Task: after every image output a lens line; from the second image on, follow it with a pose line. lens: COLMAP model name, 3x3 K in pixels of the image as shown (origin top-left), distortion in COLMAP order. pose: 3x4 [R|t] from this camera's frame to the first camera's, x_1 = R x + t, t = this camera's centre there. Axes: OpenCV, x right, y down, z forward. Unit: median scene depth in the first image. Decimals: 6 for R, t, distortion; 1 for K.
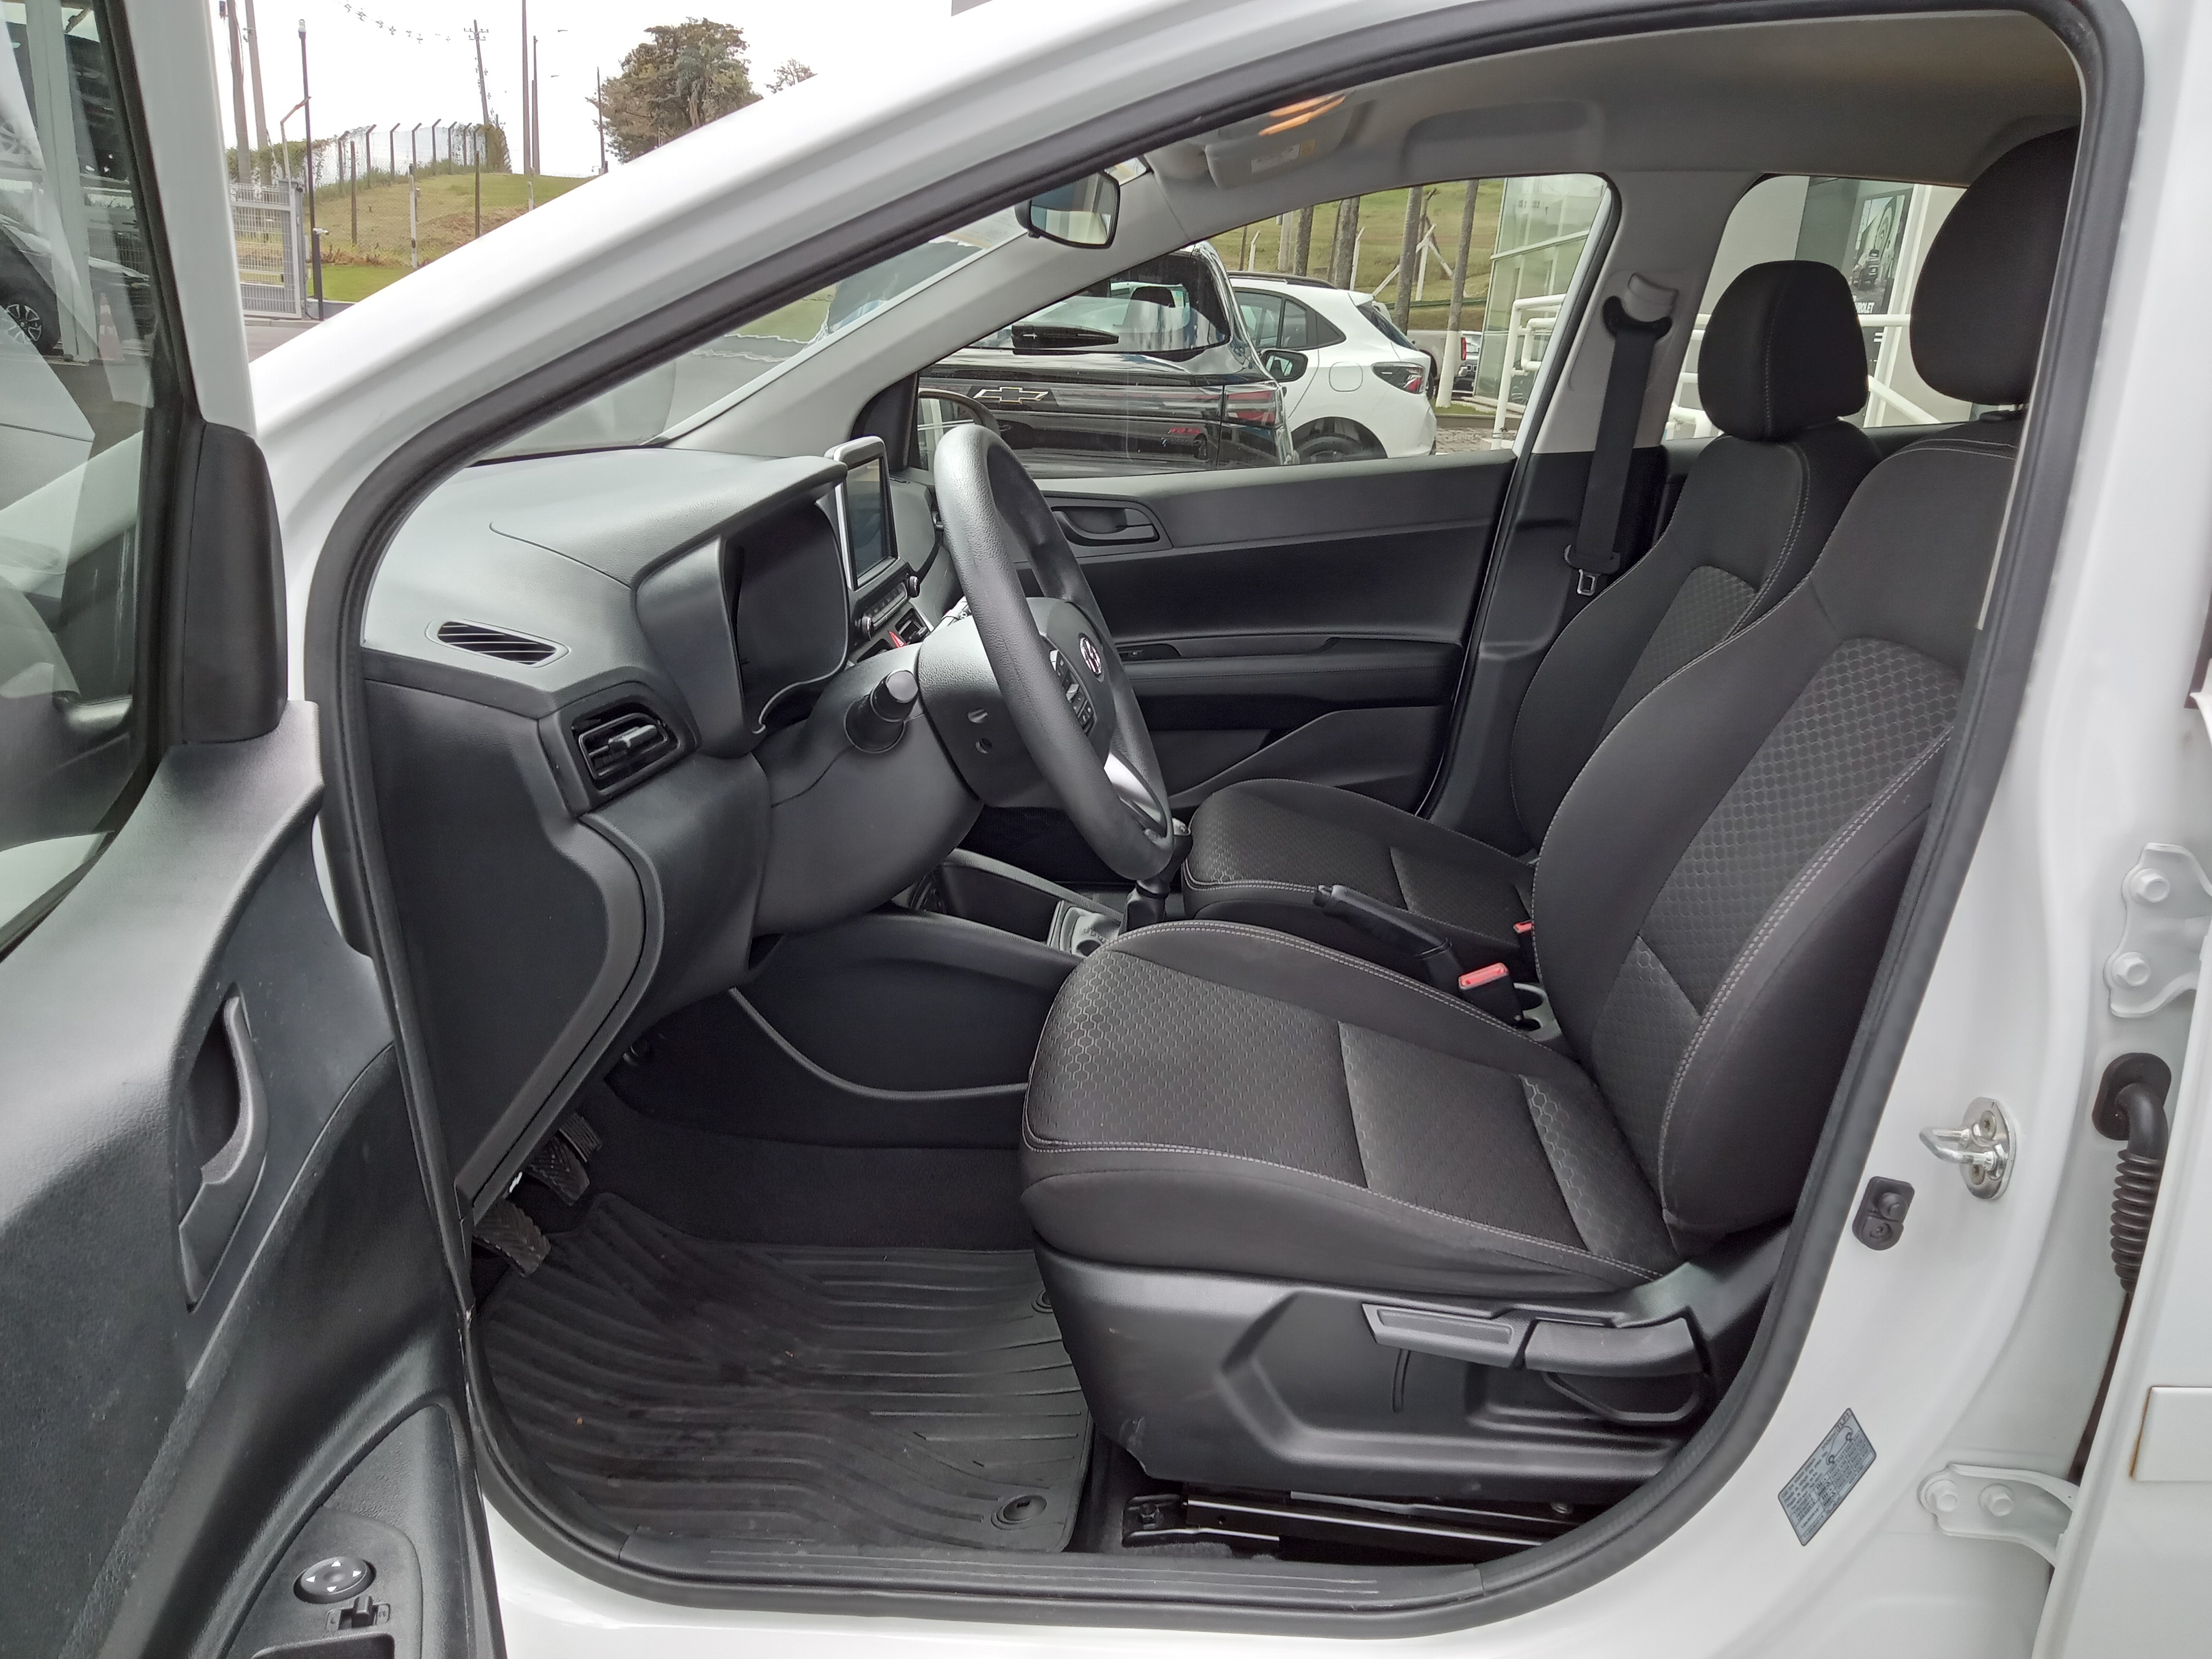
lens RADIAL K [[1638.3, 0, 1106.0], [0, 1638.3, 829.5], [0, 0, 1]] dist [0.002761, -0.001739]
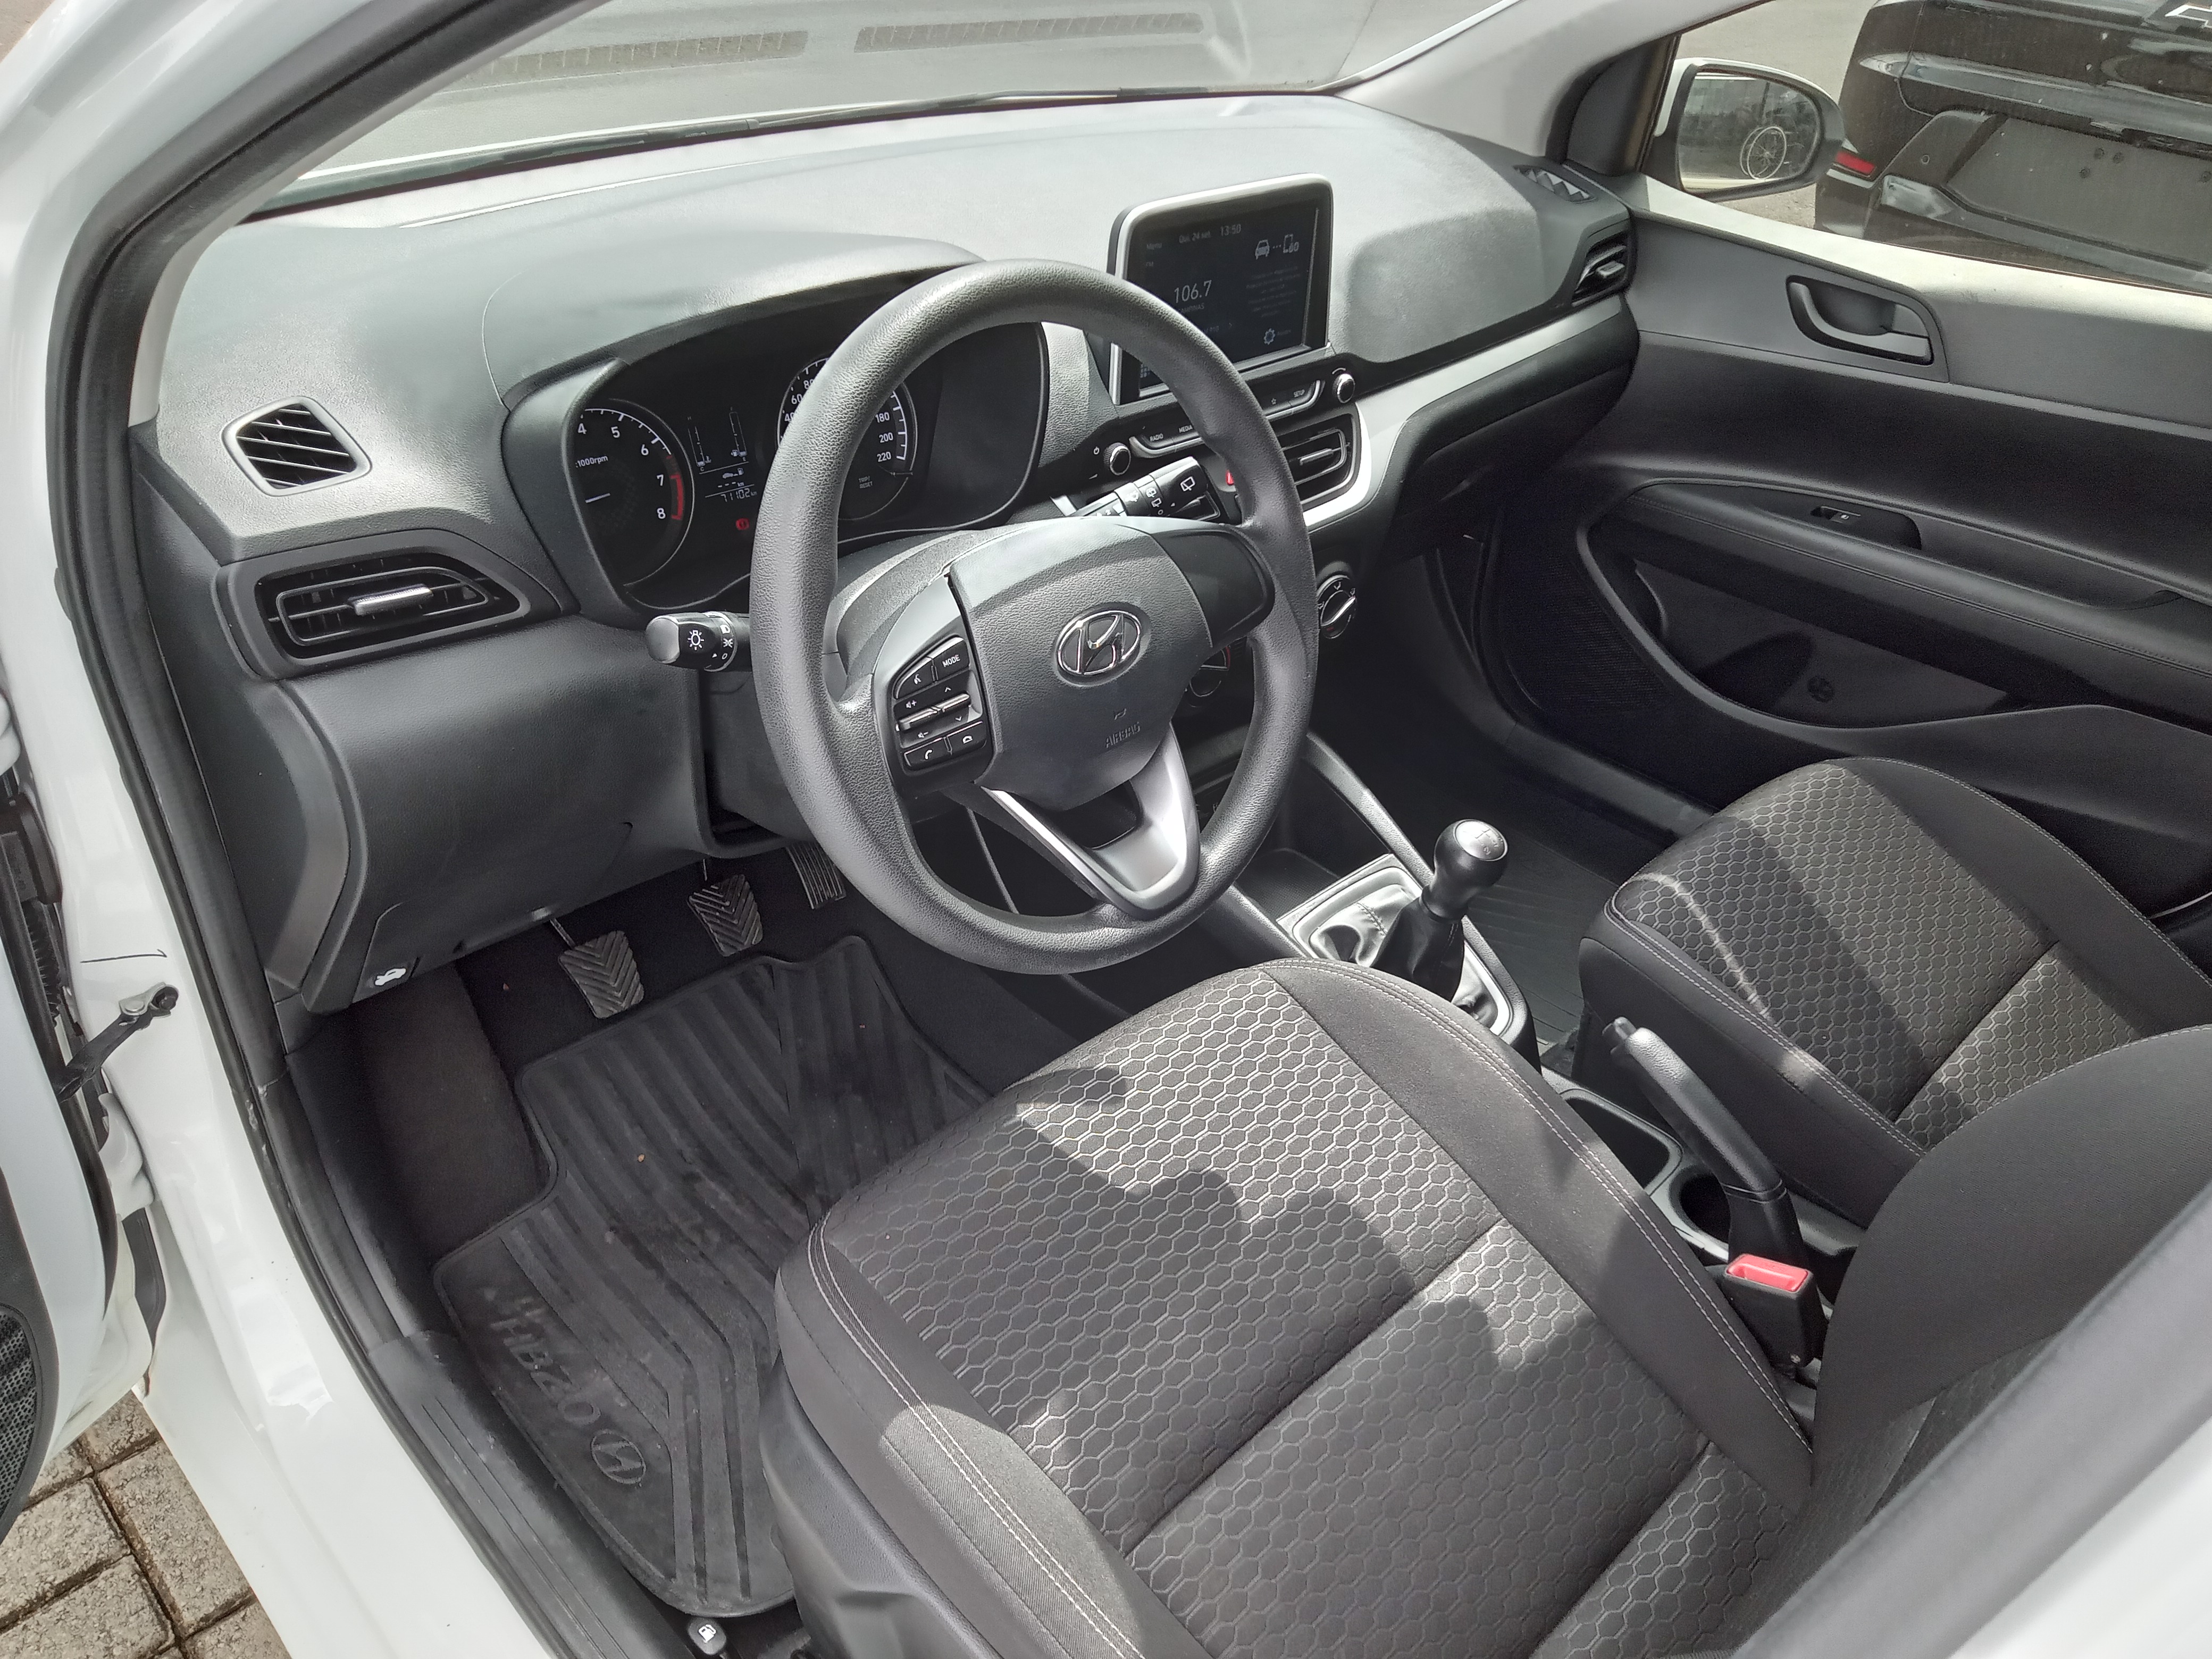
lens RADIAL K [[1638.3, 0, 1106.0], [0, 1638.3, 829.5], [0, 0, 1]] dist [0.002761, -0.001739]
pose [[0.733149, 0.409515, -0.542946, 0.372420], [-0.249195, 0.904610, 0.345806, -0.256326], [0.632767, -0.118227, 0.765263, 0.448612]]
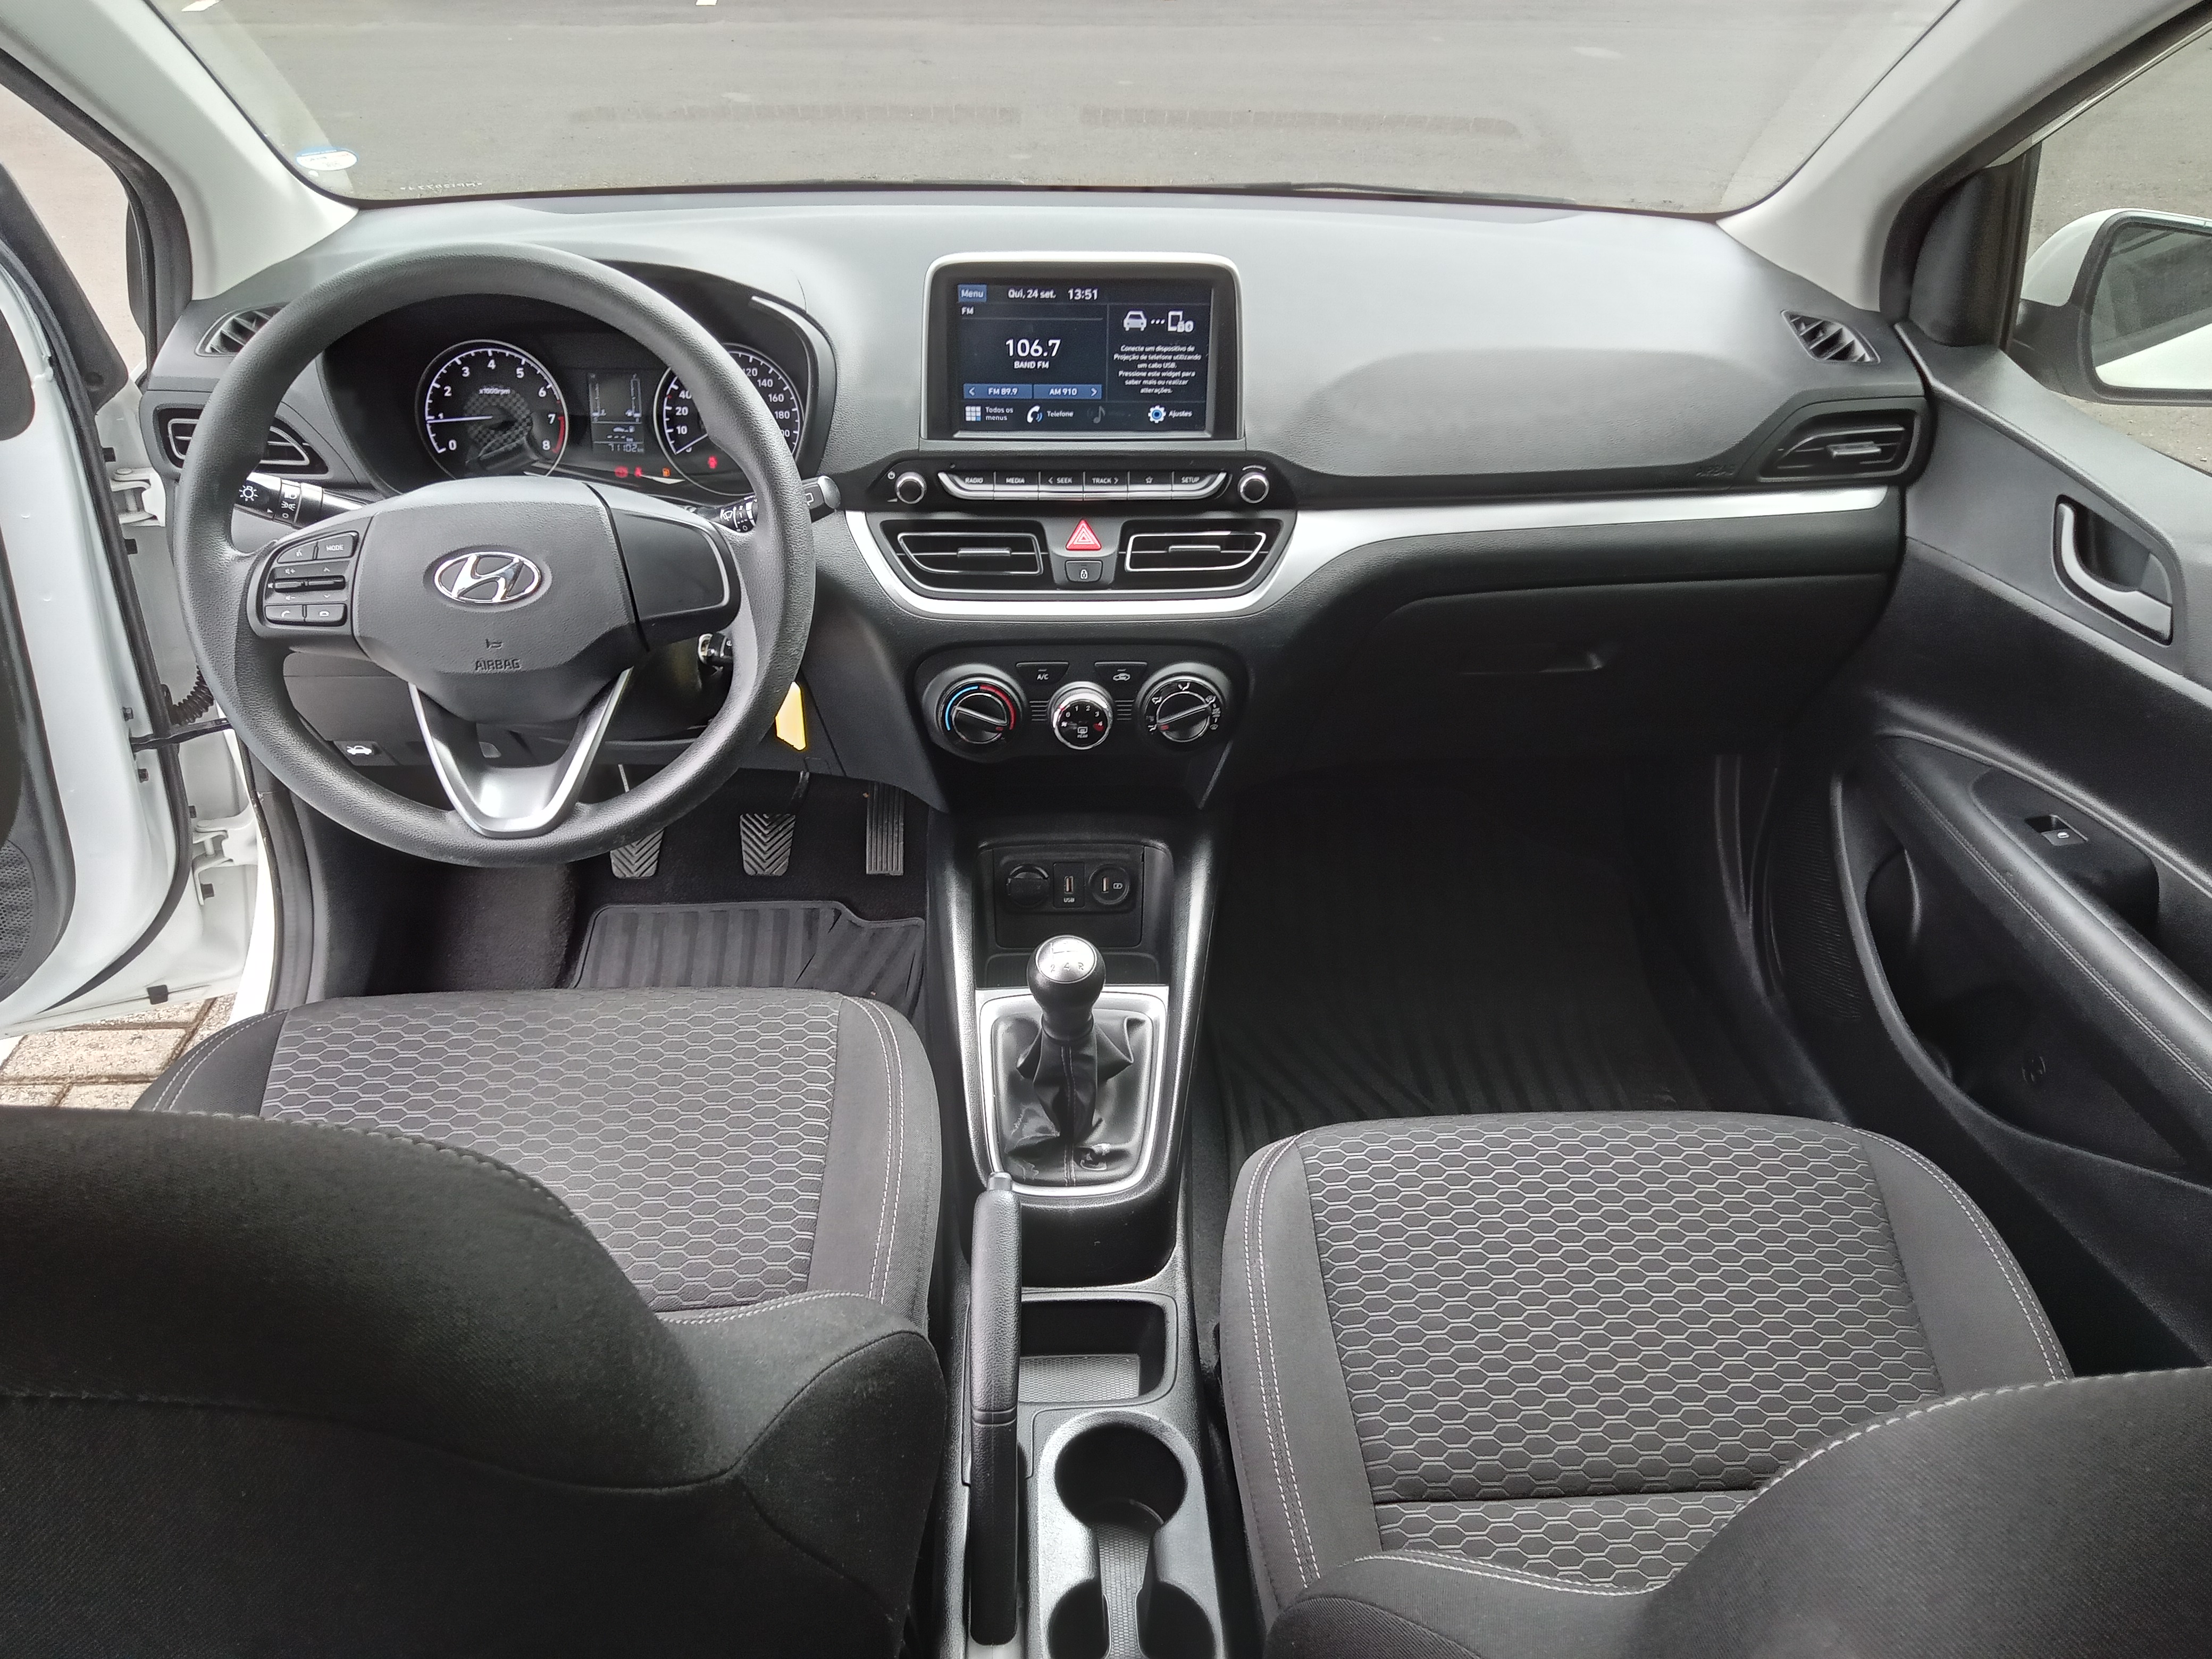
lens RADIAL K [[1638.3, 0, 1106.0], [0, 1638.3, 829.5], [0, 0, 1]] dist [0.002761, -0.001739]
pose [[0.119699, 0.516368, -0.847960, 0.696119], [-0.311538, 0.830497, 0.461757, -0.425129], [0.942665, 0.208900, 0.260277, 1.022831]]
